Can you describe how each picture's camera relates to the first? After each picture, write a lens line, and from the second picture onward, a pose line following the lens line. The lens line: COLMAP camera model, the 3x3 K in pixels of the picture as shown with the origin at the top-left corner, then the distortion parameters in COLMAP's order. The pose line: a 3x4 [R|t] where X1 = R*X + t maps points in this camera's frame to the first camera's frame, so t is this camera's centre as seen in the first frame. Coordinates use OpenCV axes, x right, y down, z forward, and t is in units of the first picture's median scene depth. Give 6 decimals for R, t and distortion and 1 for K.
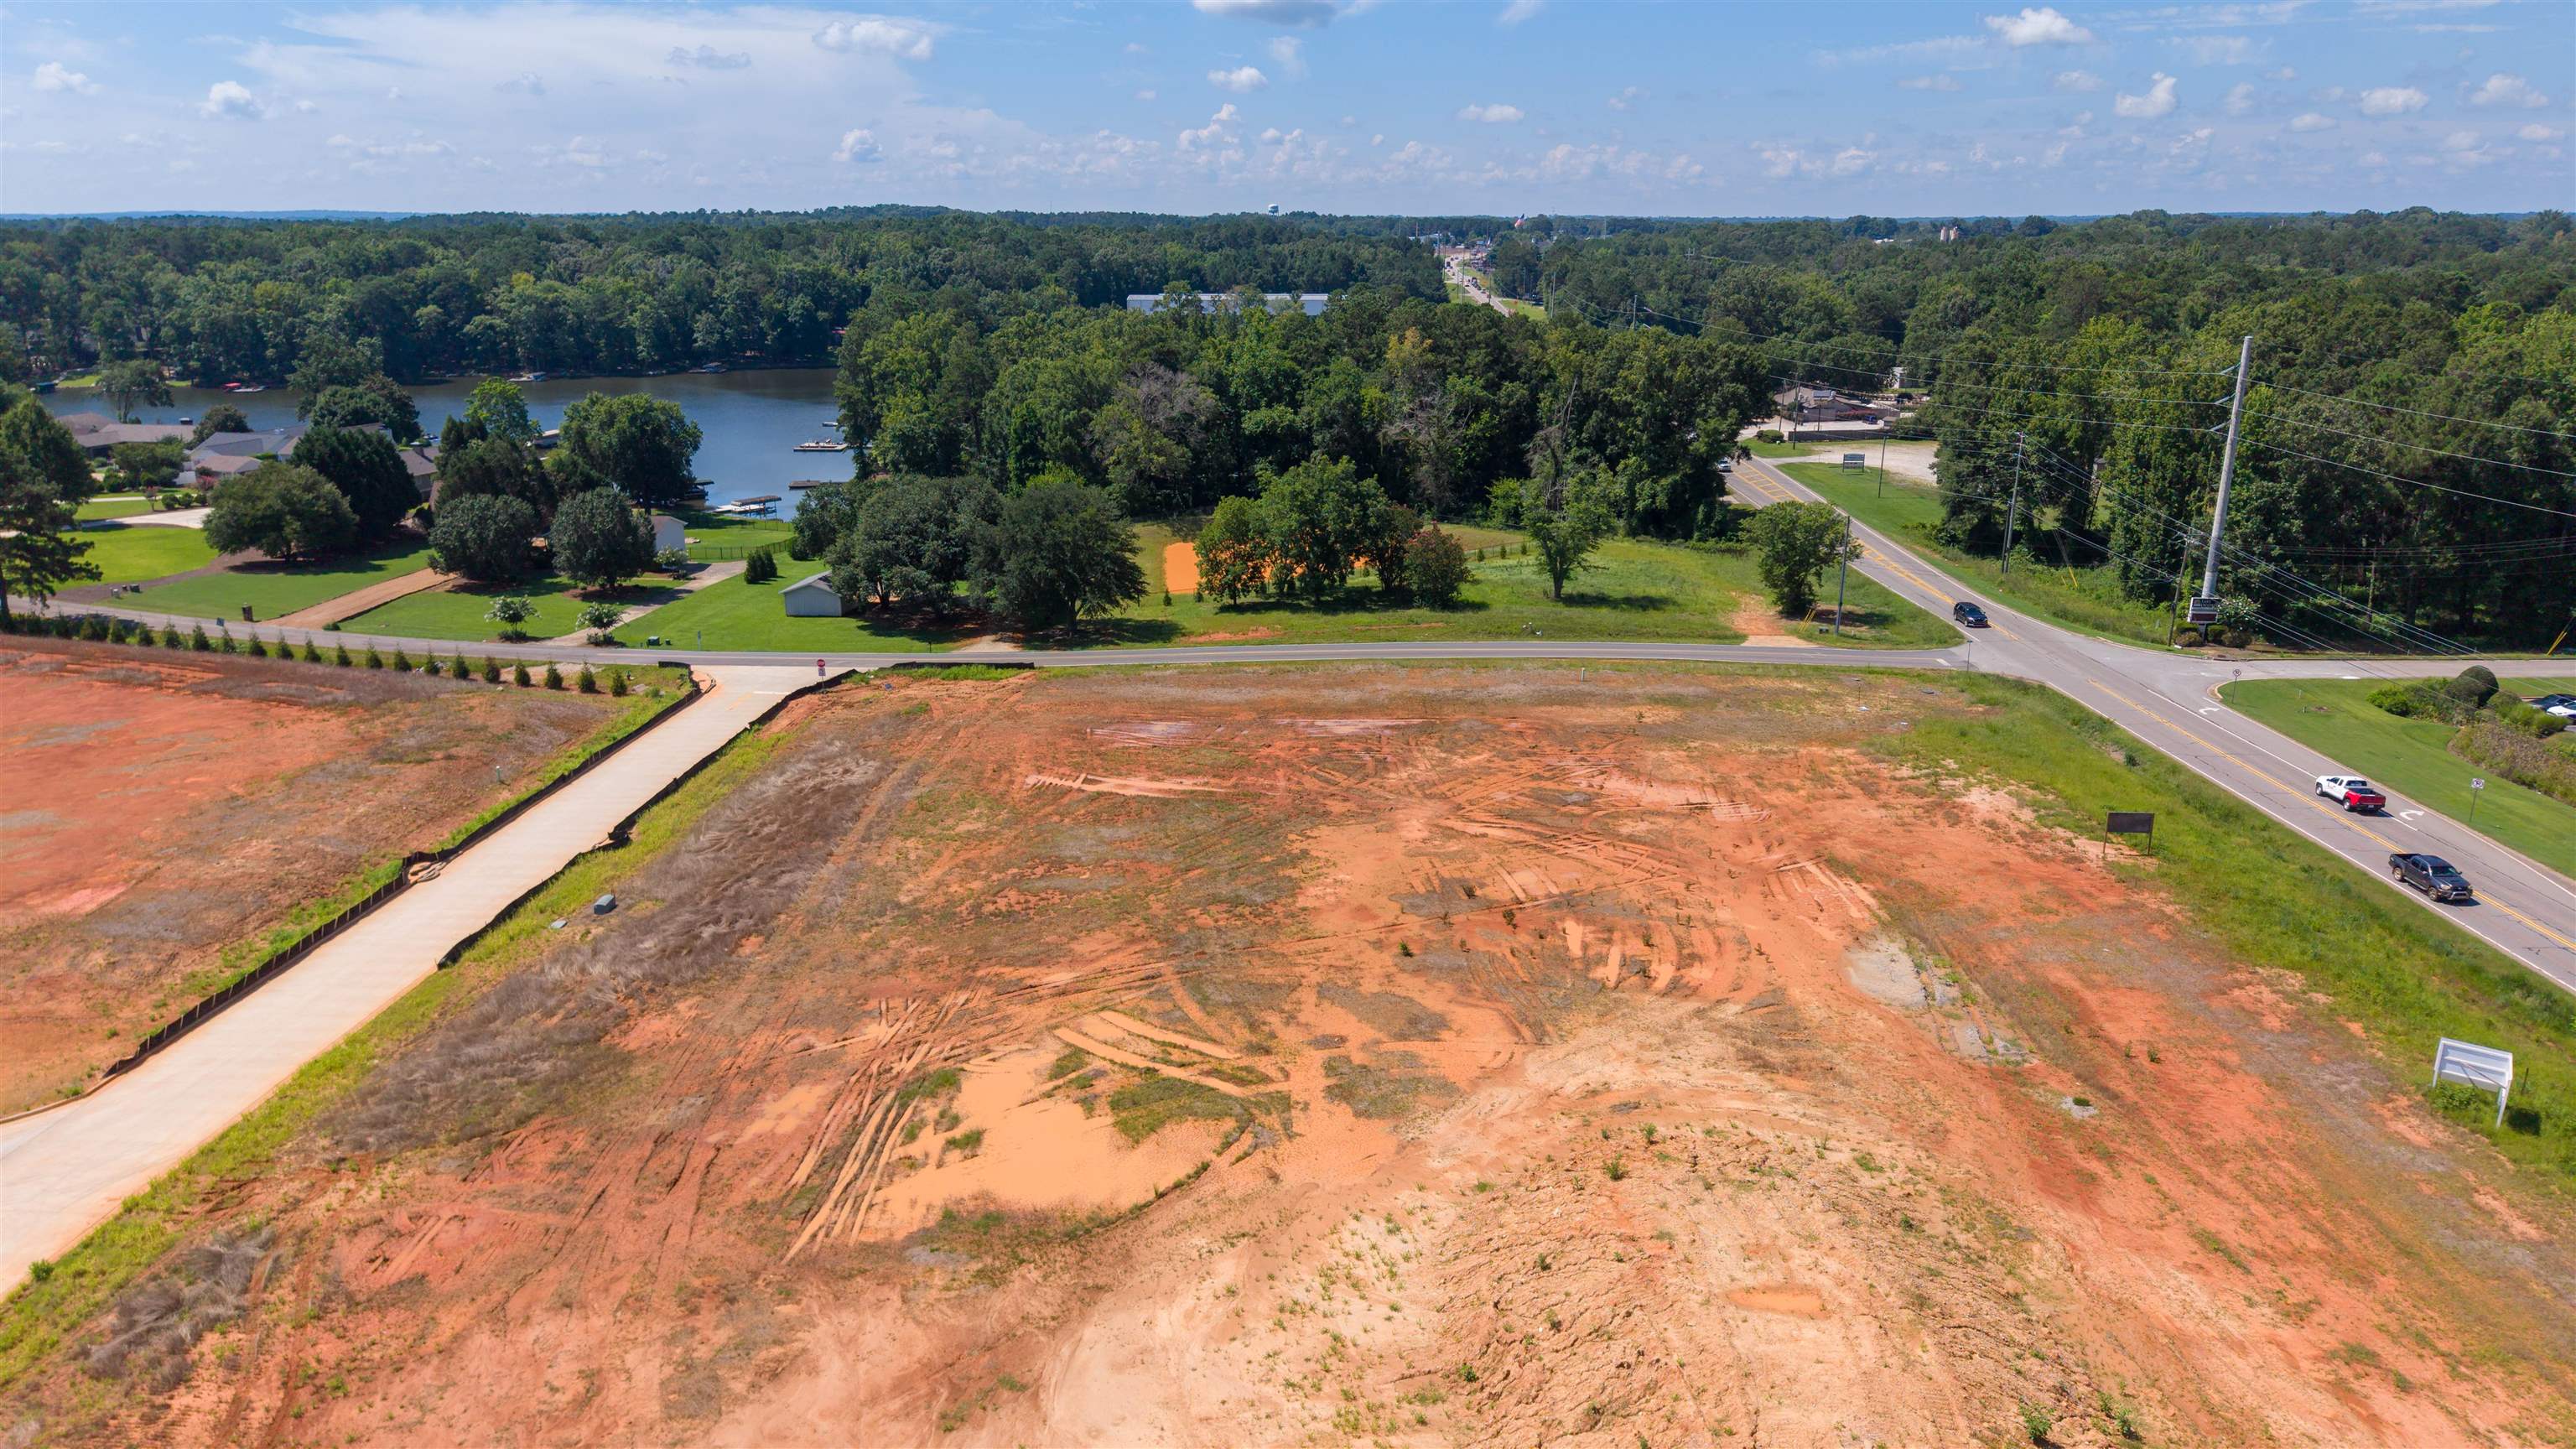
lens RADIAL K [[1706.4, 0, 1319.6], [0, 1706.4, 721.4], [0, 0, 1]] dist [0.031497, -0.031433]
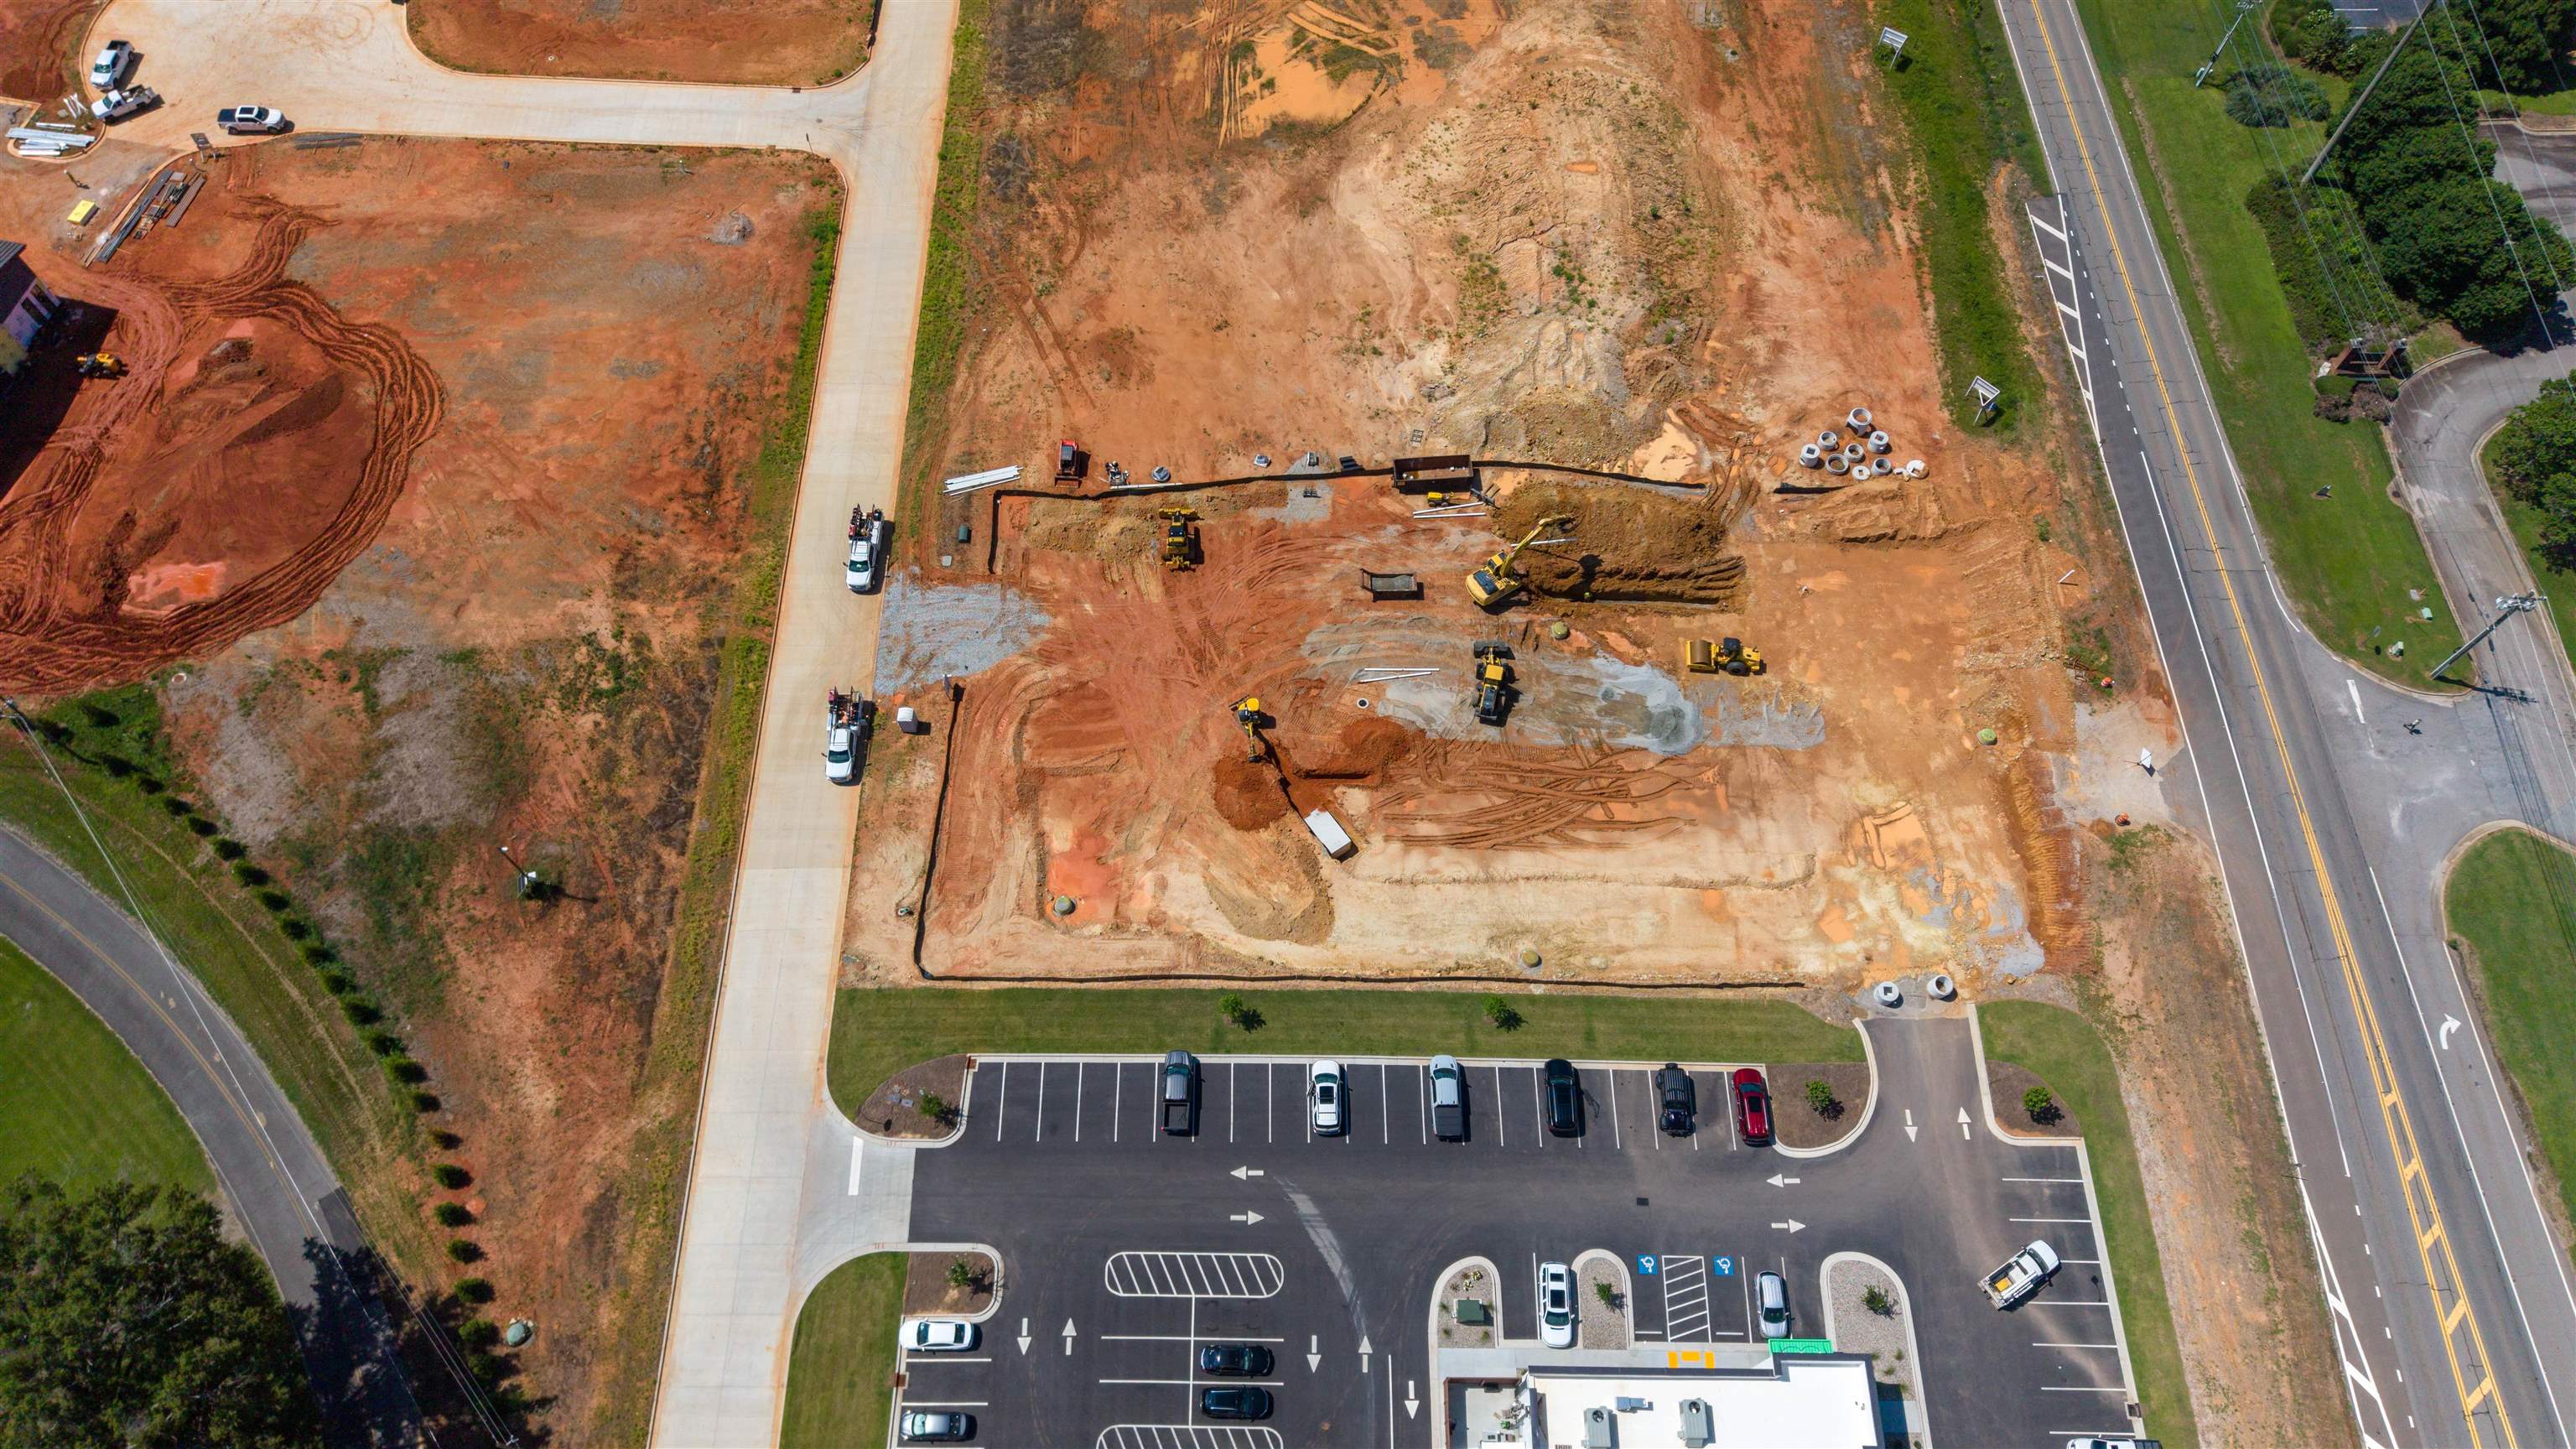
lens RADIAL K [[1706.4, 0, 1319.6], [0, 1706.4, 721.4], [0, 0, 1]] dist [0.031497, -0.031433]
pose [[0.999230, -0.030338, 0.024863, -0.222705], [0.003058, 0.692182, 0.721717, -0.881359], [-0.039105, -0.721085, 0.691742, -1.329610]]
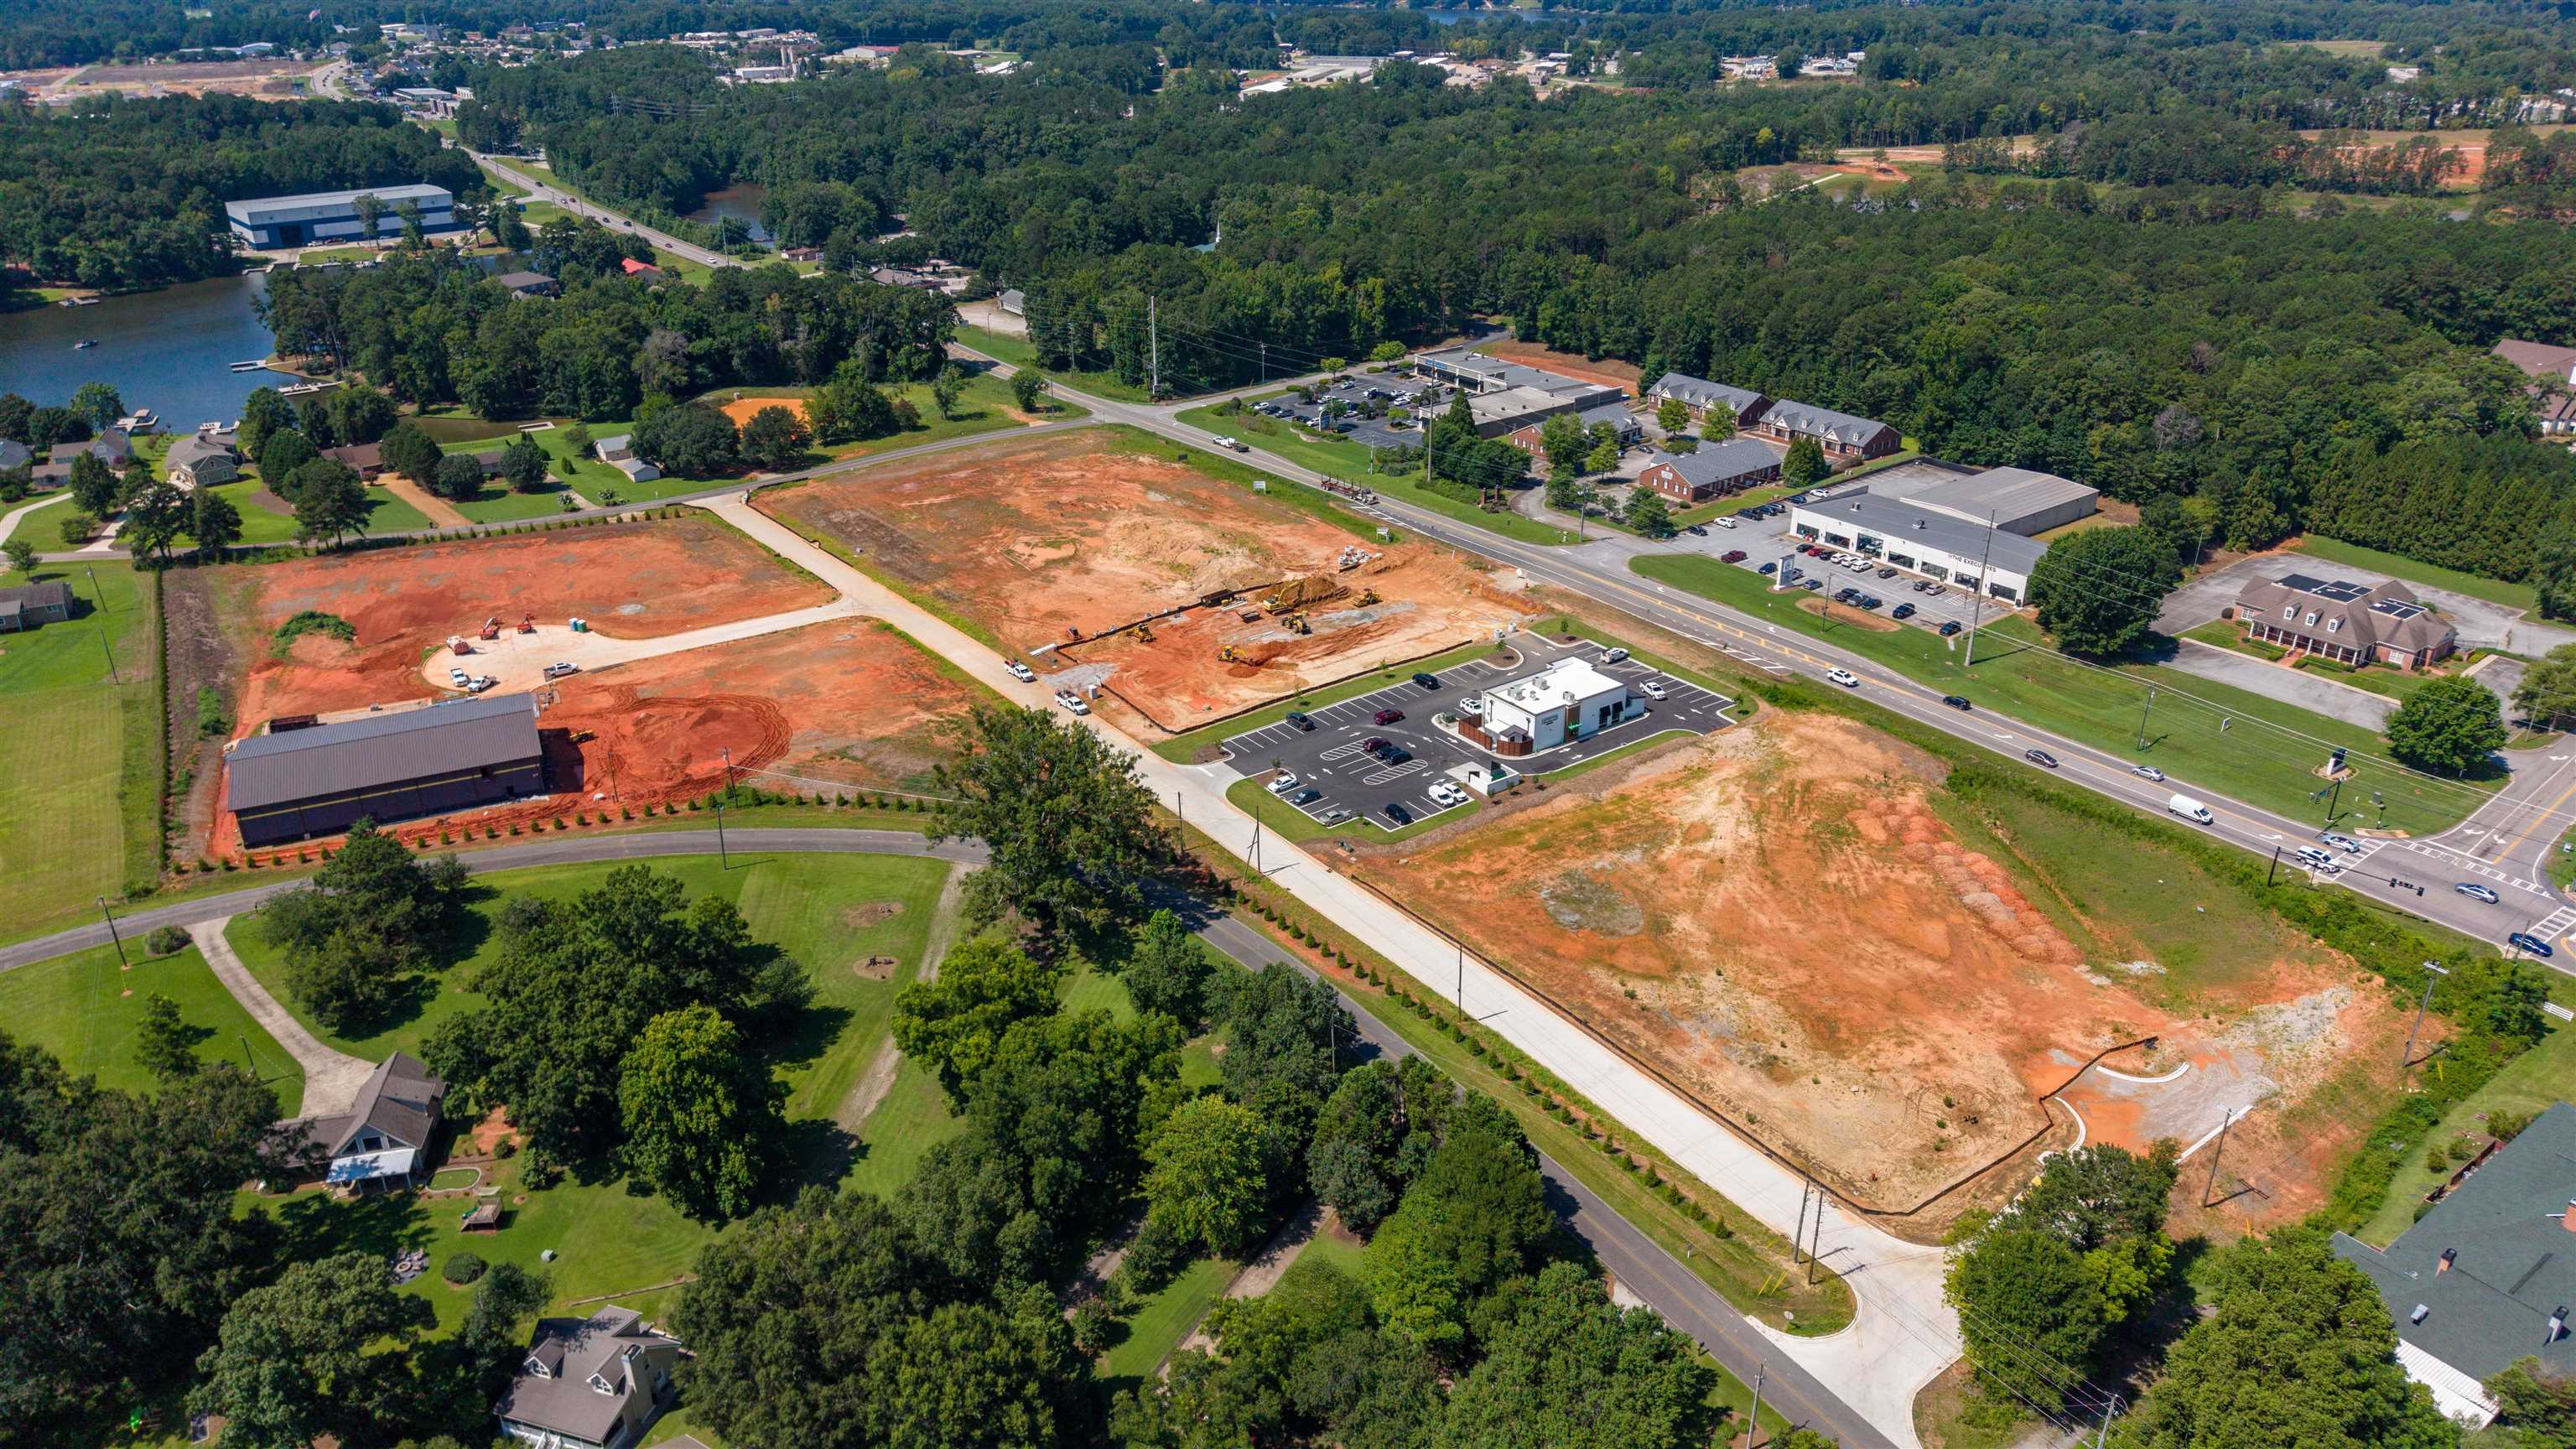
lens RADIAL K [[1706.4, 0, 1319.6], [0, 1706.4, 721.4], [0, 0, 1]] dist [0.031497, -0.031433]
pose [[0.772478, -0.269187, 0.575166, -2.634253], [0.174309, 0.960806, 0.215566, -0.231096], [-0.610650, -0.066264, 0.789123, -3.627768]]
